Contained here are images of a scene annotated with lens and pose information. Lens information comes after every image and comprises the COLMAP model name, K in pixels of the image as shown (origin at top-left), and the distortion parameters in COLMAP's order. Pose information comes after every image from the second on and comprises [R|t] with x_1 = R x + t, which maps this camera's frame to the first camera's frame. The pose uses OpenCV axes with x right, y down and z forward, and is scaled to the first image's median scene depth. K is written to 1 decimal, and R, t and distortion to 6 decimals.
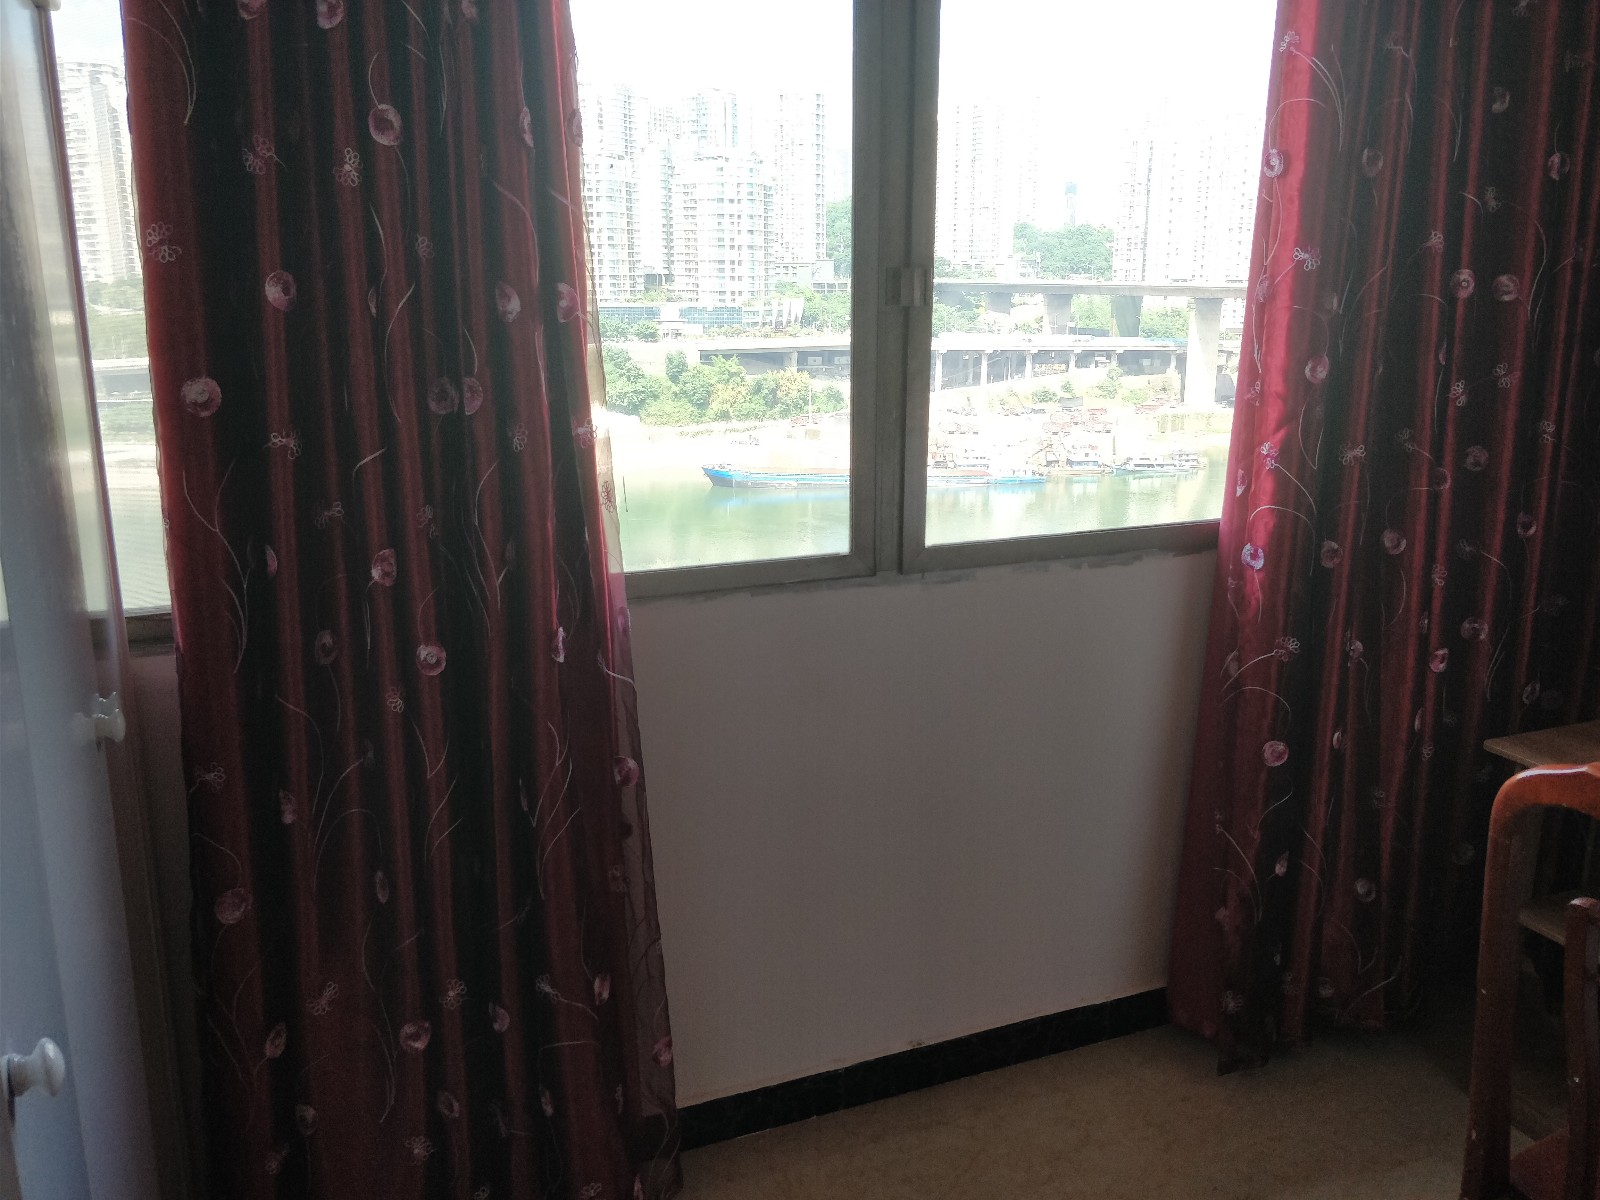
lens RADIAL K [[1295.8, 0, 798.4], [0, 1295.8, 596.2], [0, 0, 1]] dist [0.028882, -0.058213]
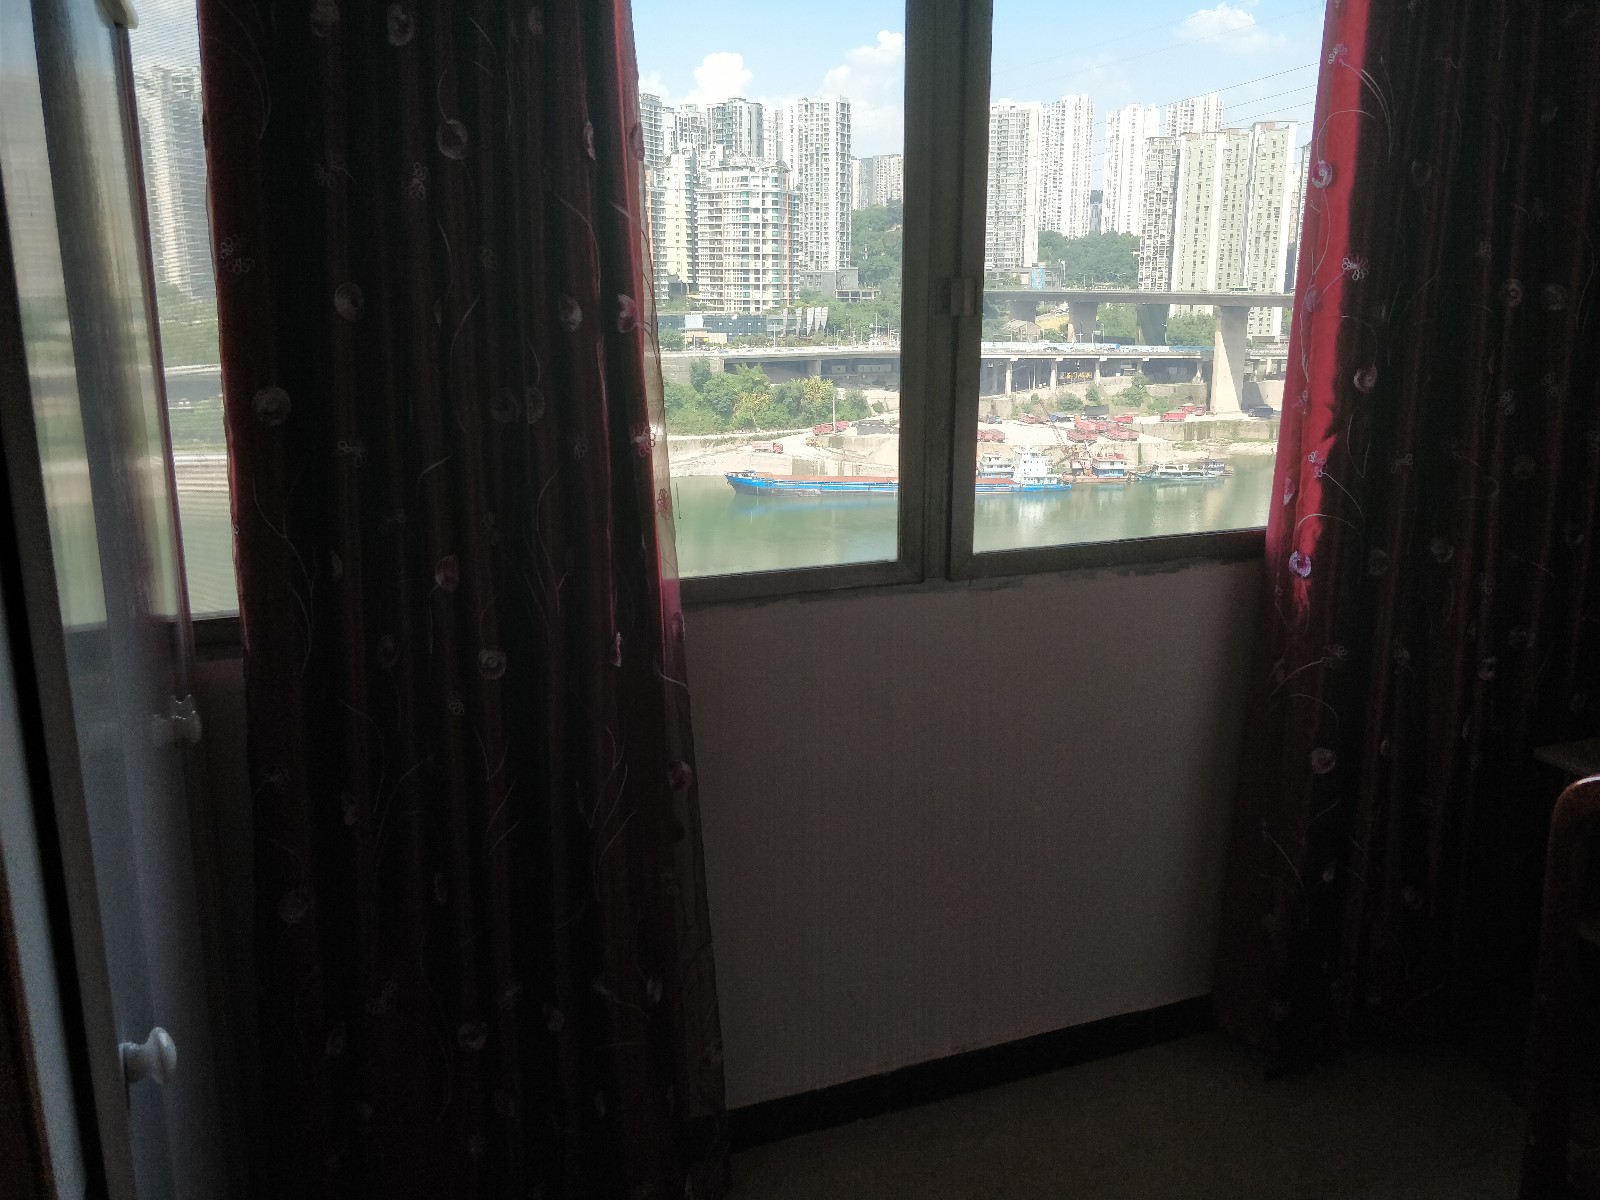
lens RADIAL K [[1295.8, 0, 799.9], [0, 1295.8, 594.8], [0, 0, 1]] dist [0.028882, -0.058213]
pose [[0.999851, 0.002557, -0.017043, -0.019999], [-0.002680, 0.999970, -0.007205, 0.001208], [0.017025, 0.007250, 0.999829, -0.010219]]
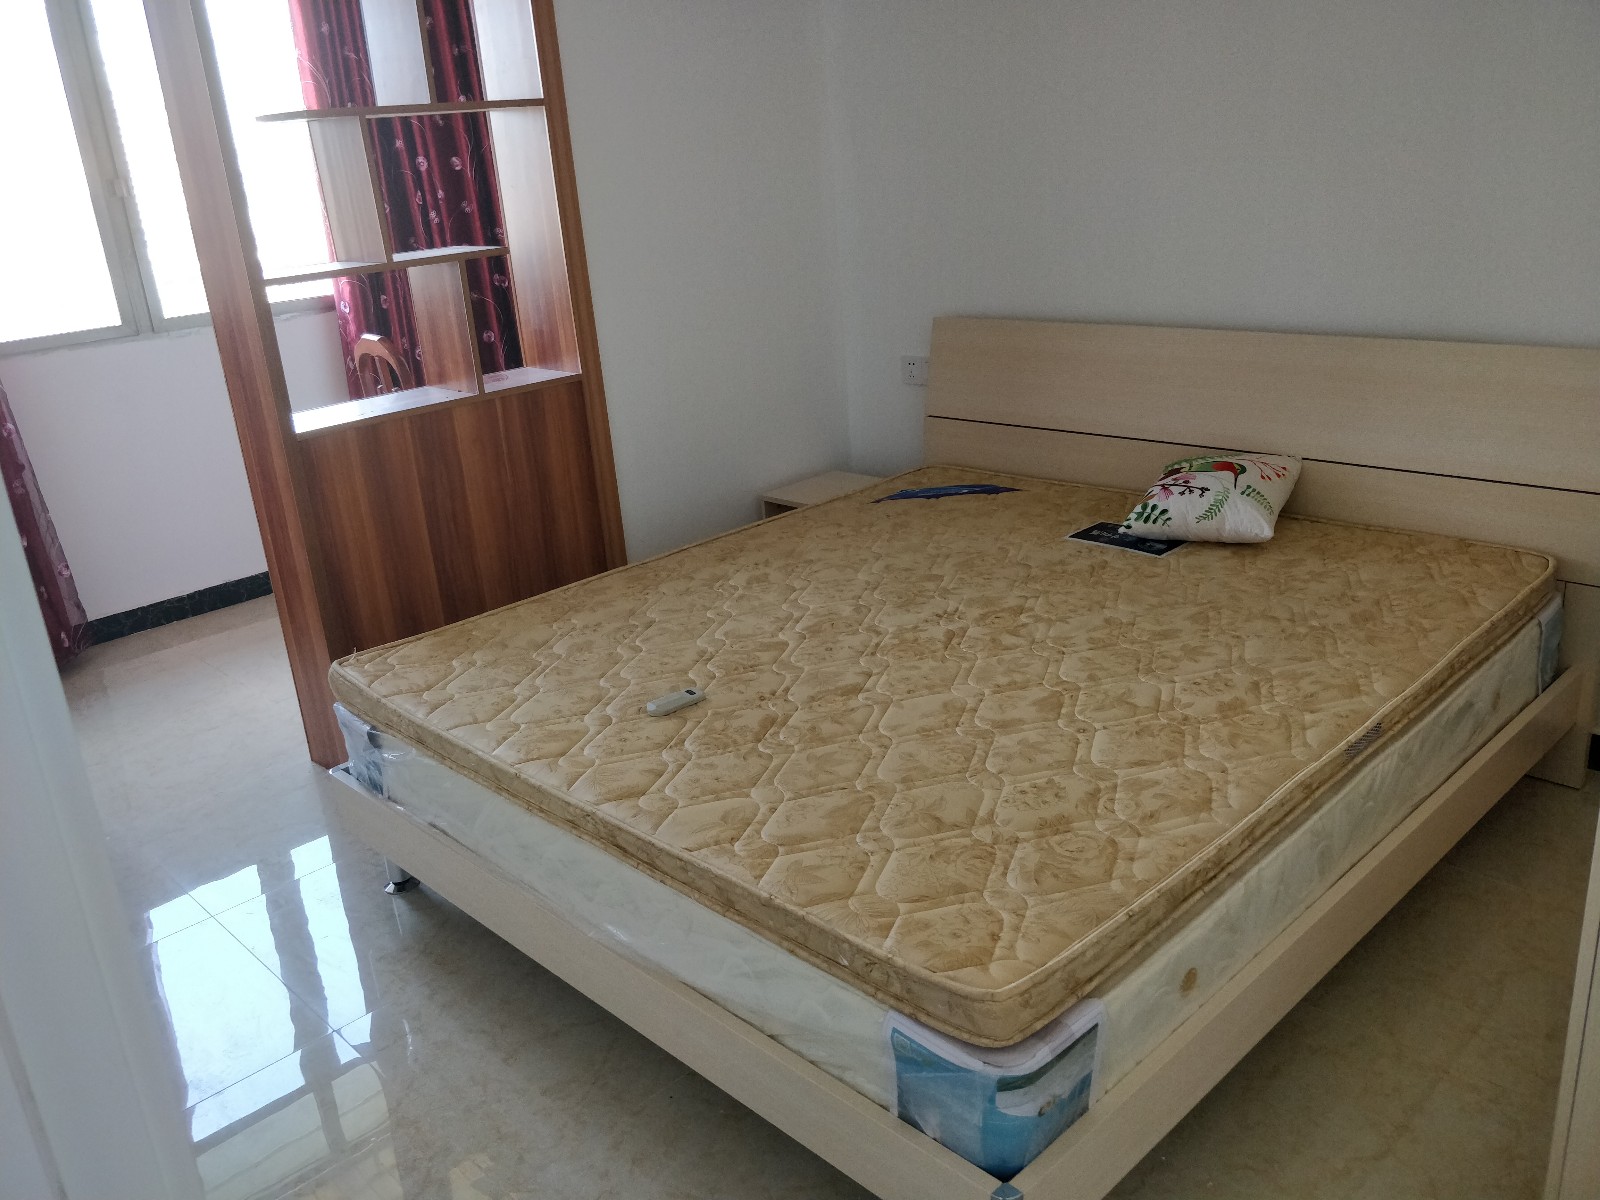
lens RADIAL K [[1295.8, 0, 814.9], [0, 1295.8, 595.2], [0, 0, 1]] dist [0.028882, -0.058213]
pose [[0.931170, -0.182301, 0.315736, 0.321484], [0.153541, 0.981555, 0.113909, 0.307648], [-0.330678, -0.057591, 0.941985, -1.249458]]
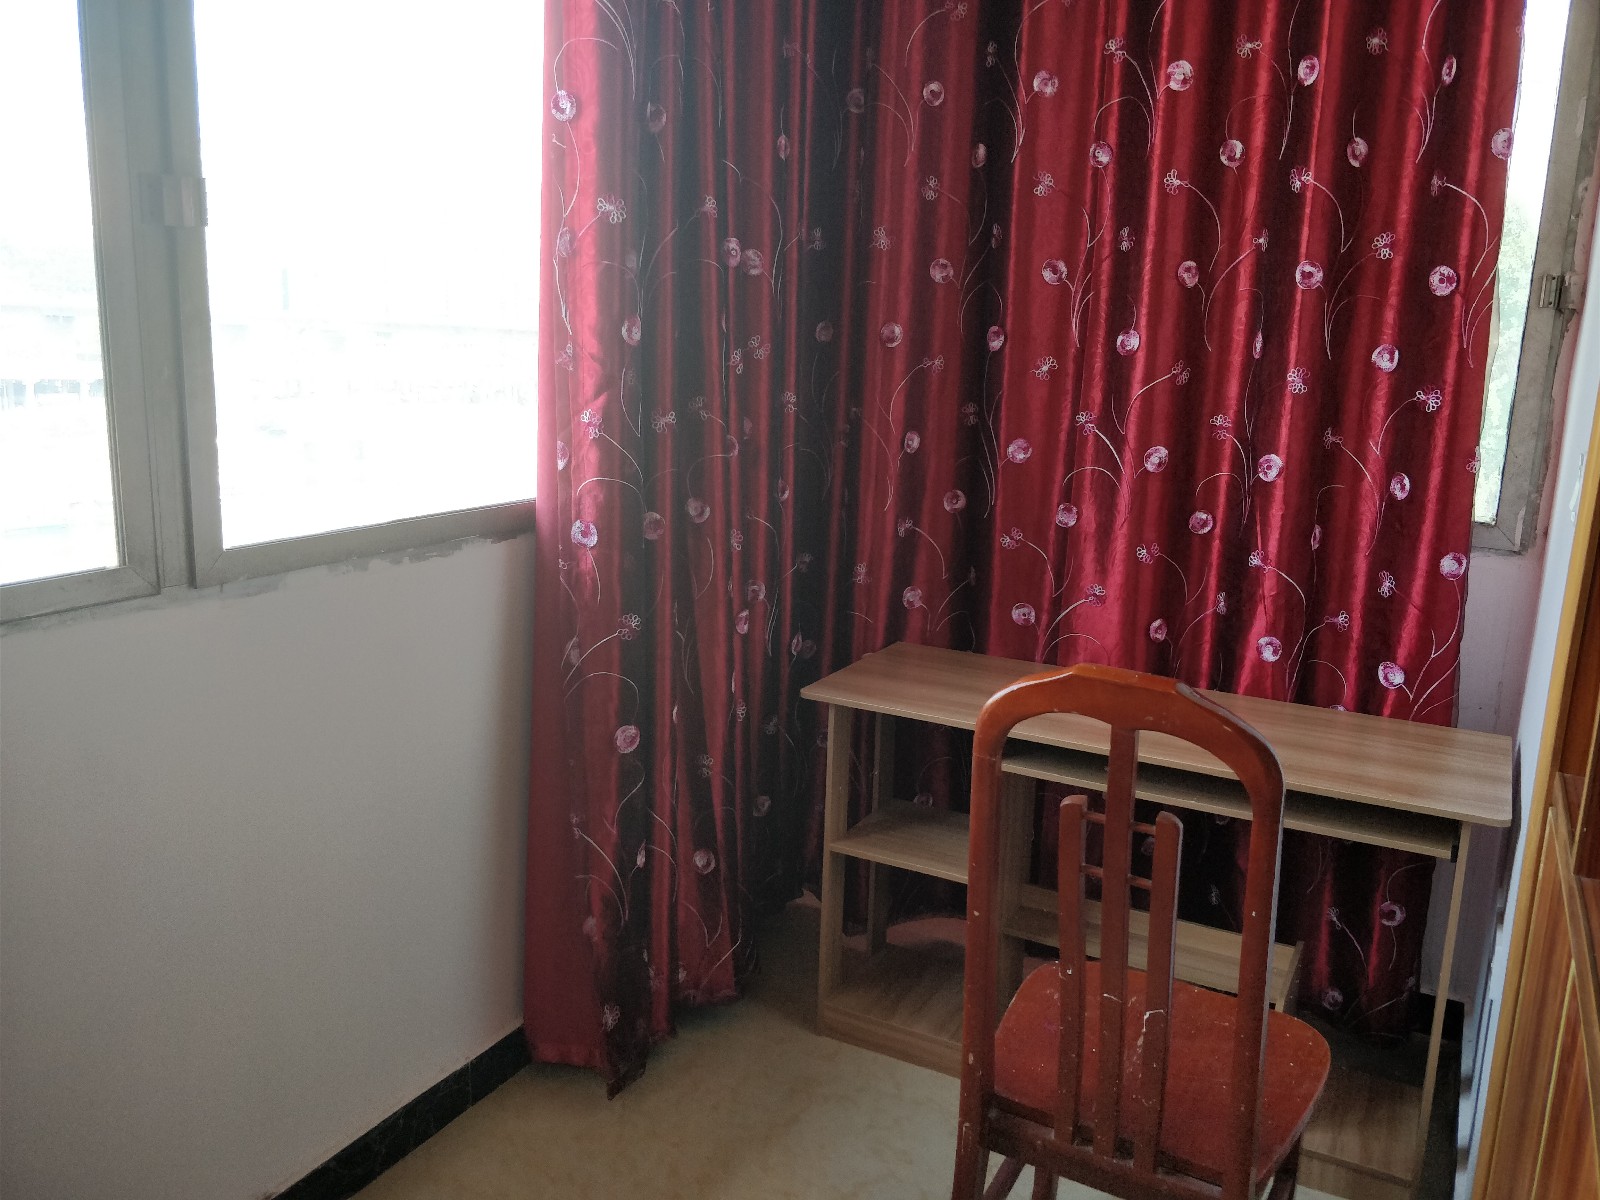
lens RADIAL K [[1295.8, 0, 799.5], [0, 1295.8, 604.7], [0, 0, 1]] dist [0.028882, -0.058213]
pose [[0.758313, -0.111078, 0.642357, -0.138870], [0.122415, 0.992110, 0.027045, 0.014374], [-0.640293, 0.058125, 0.765928, 0.204082]]
